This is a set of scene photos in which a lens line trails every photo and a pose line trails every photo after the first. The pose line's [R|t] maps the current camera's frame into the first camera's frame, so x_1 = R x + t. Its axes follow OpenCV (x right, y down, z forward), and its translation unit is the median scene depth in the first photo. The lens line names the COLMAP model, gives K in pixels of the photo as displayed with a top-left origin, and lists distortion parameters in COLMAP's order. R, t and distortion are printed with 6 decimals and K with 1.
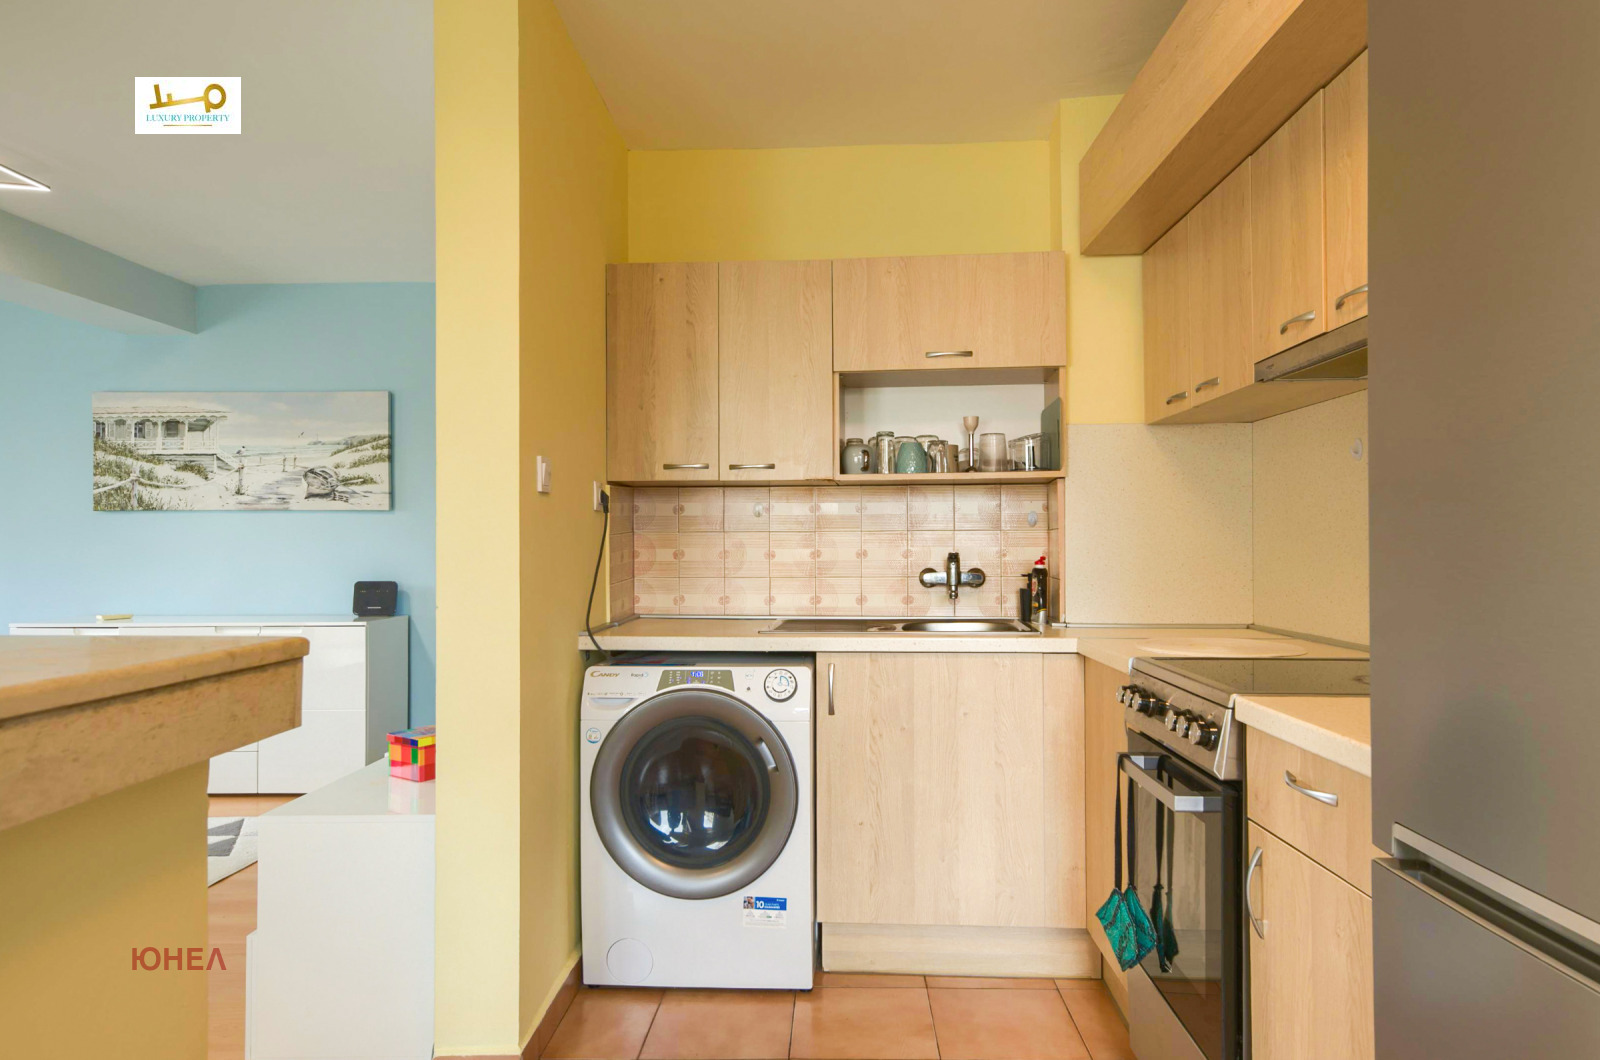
lens RADIAL K [[916.1, 0, 800.9], [0, 916.1, 525.4], [0, 0, 1]] dist [-0.005069, -0.001653]
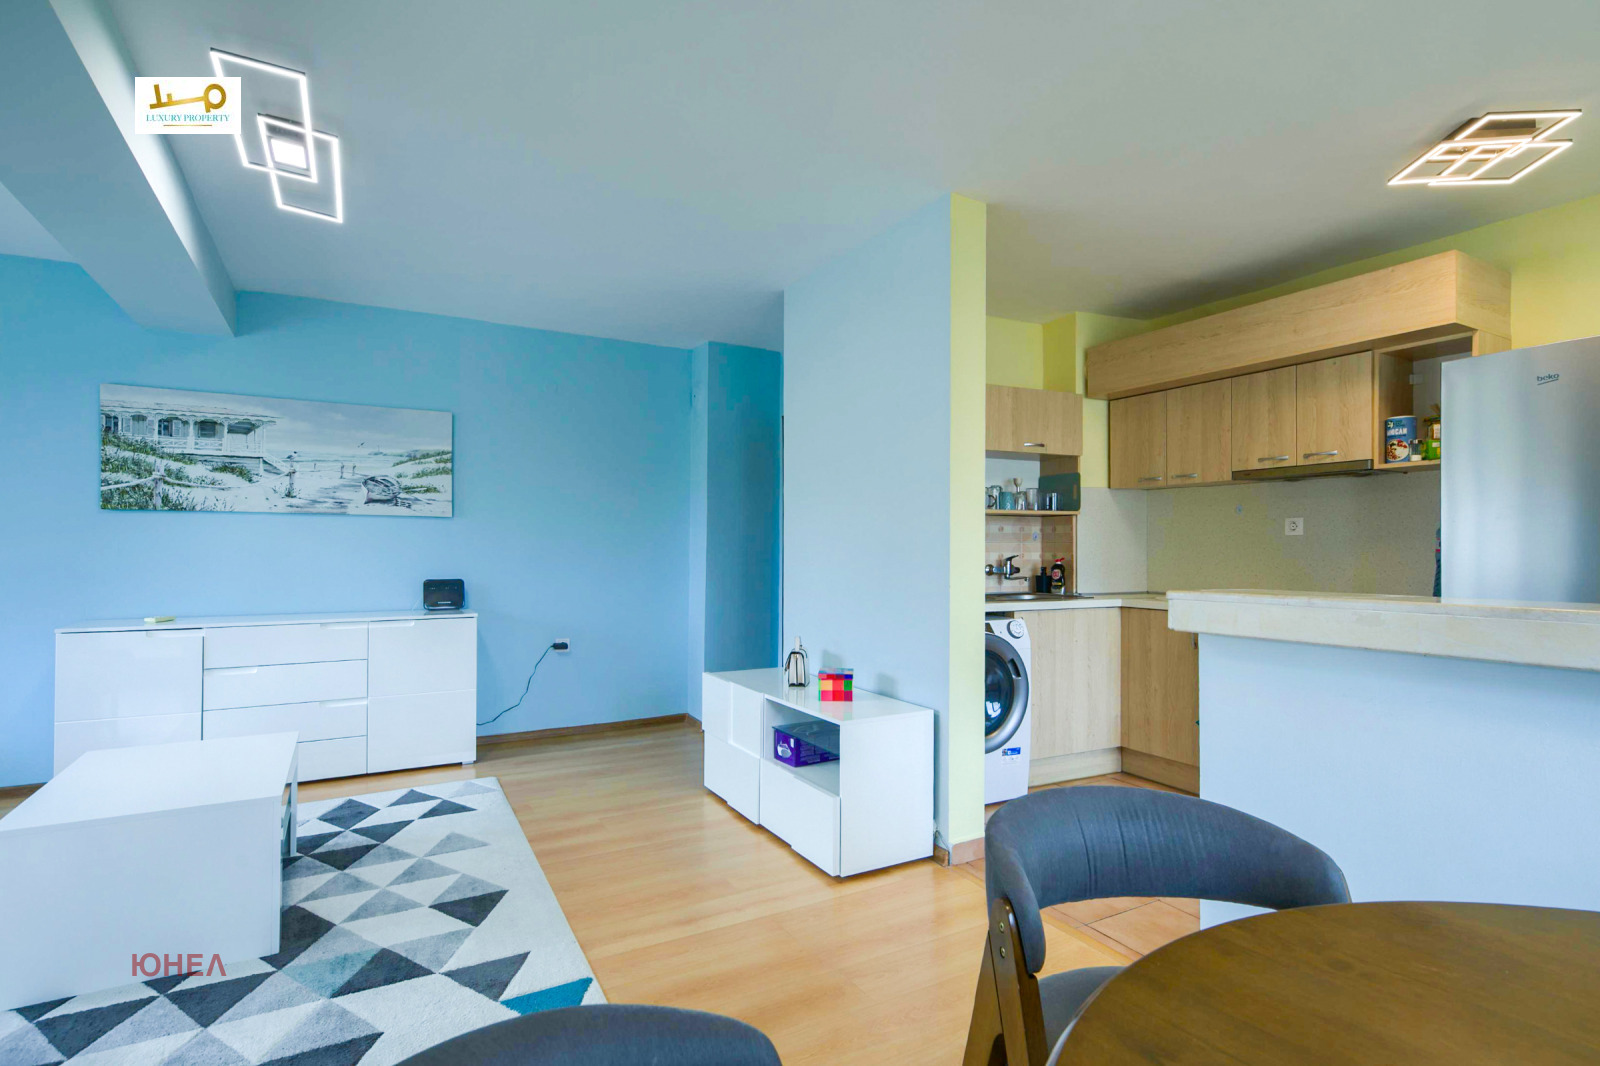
lens RADIAL K [[759.1, 0, 785.7], [0, 759.1, 533.2], [0, 0, 1]] dist [0.006260, -0.001706]
pose [[0.873145, 0.014696, 0.487238, -0.542393], [-0.017039, 0.999855, 0.000377, -0.003126], [-0.487162, -0.008632, 0.873269, -0.036436]]
